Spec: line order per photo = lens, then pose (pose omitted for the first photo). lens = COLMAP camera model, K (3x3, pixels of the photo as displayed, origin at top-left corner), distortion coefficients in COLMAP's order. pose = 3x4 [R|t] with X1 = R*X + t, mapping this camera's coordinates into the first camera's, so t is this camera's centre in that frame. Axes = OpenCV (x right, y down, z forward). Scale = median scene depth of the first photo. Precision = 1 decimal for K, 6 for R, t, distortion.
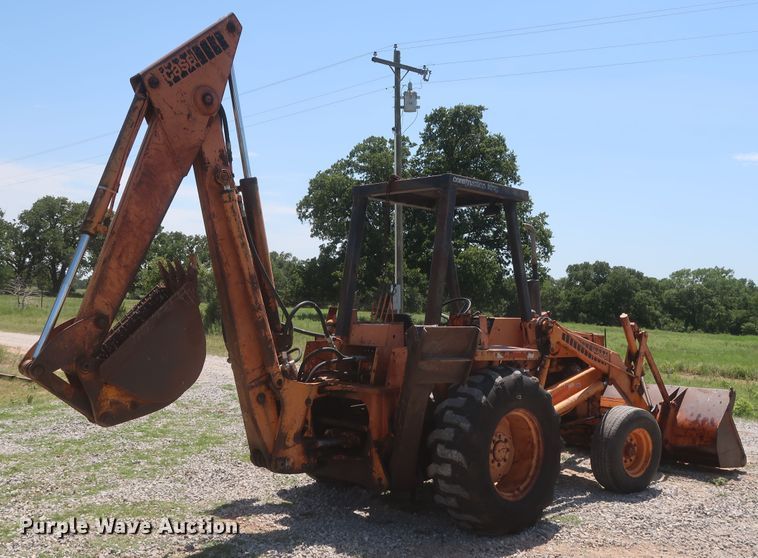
lens RADIAL K [[853.2, 0, 396.7], [0, 853.2, 251.7], [0, 0, 1]] dist [-0.067761, -0.002203]
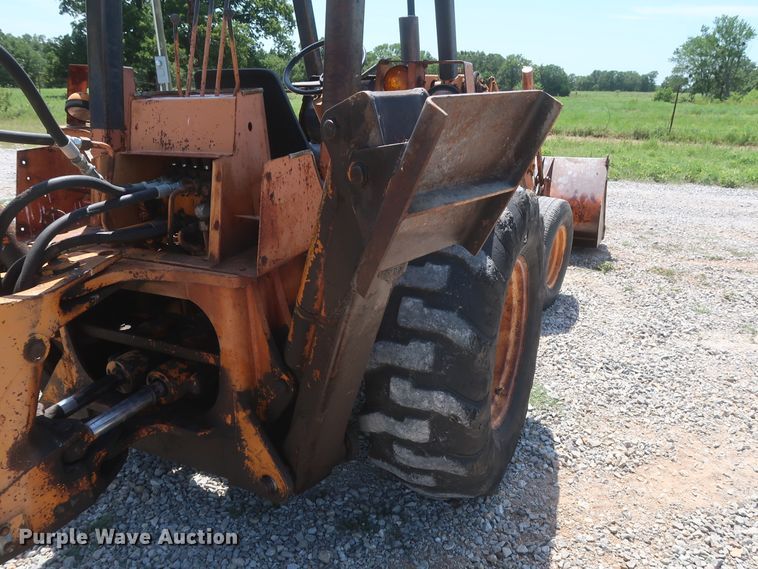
lens RADIAL K [[594.6, 0, 376.5], [0, 594.6, 278.7], [0, 0, 1]] dist [-0.028389, 0.010985]
pose [[0.939890, -0.144044, 0.309609, -0.043556], [0.016214, 0.924479, 0.380888, 0.062127], [-0.341091, -0.352973, 0.871244, 0.727441]]
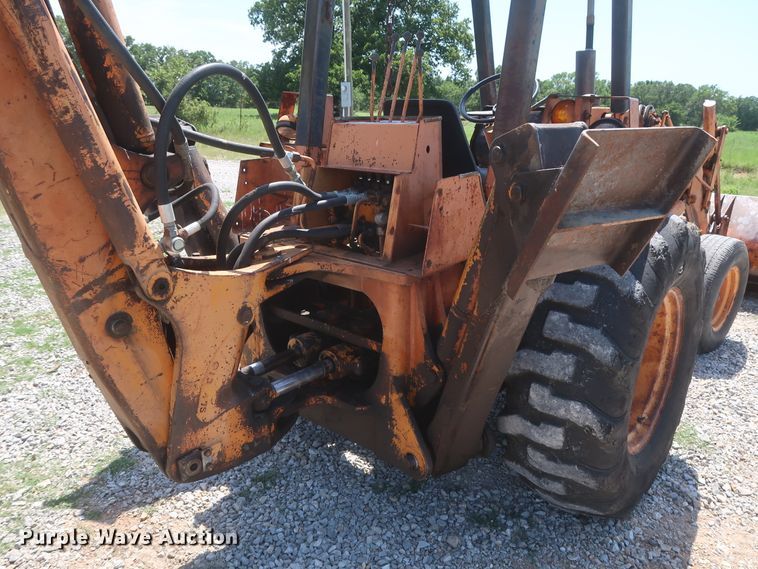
lens RADIAL K [[594.6, 0, 376.5], [0, 594.6, 278.7], [0, 0, 1]] dist [-0.028389, 0.010985]
pose [[0.997418, -0.037576, 0.061196, -0.053222], [0.014625, 0.940604, 0.339191, 0.057379], [-0.070306, -0.337420, 0.938725, 0.690079]]
